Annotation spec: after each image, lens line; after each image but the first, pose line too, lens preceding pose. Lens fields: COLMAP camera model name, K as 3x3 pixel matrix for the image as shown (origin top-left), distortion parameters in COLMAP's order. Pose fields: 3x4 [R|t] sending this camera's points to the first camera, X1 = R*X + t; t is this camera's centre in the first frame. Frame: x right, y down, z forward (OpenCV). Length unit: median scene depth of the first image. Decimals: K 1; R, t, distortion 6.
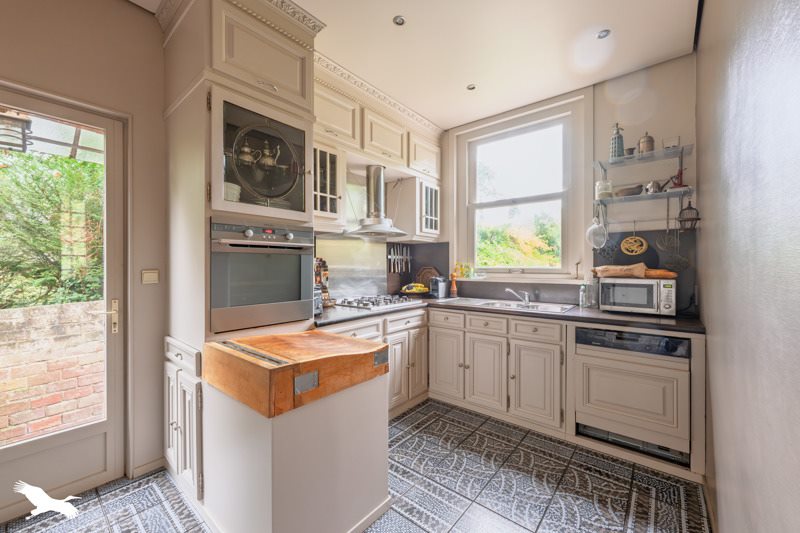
lens RADIAL K [[319.2, 0, 400.0], [0, 319.2, 266.5], [0, 0, 1]] dist [-0.000475, -0.000238]
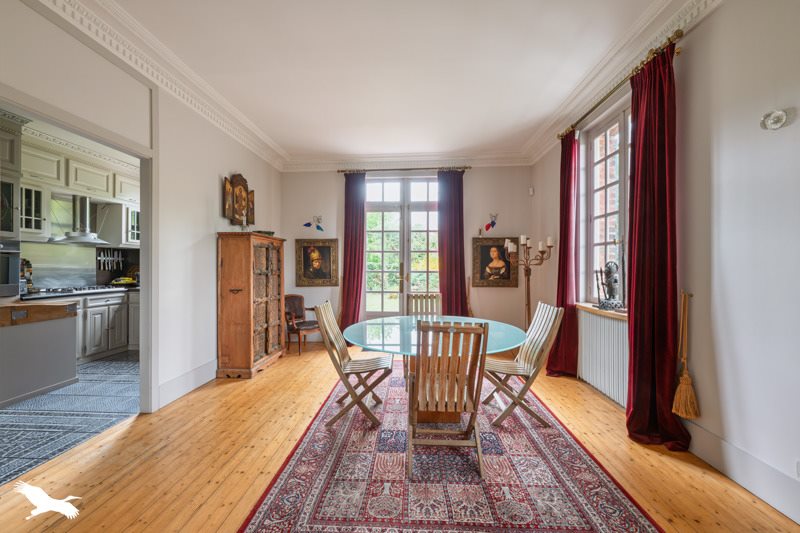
lens RADIAL K [[319.2, 0, 400.0], [0, 319.2, 266.5], [0, 0, 1]] dist [-0.000475, -0.000238]
pose [[0.801134, 0.004691, 0.598467, 0.227196], [-0.002271, 0.999986, -0.004798, 0.010509], [-0.598481, 0.002485, 0.801133, -1.073123]]
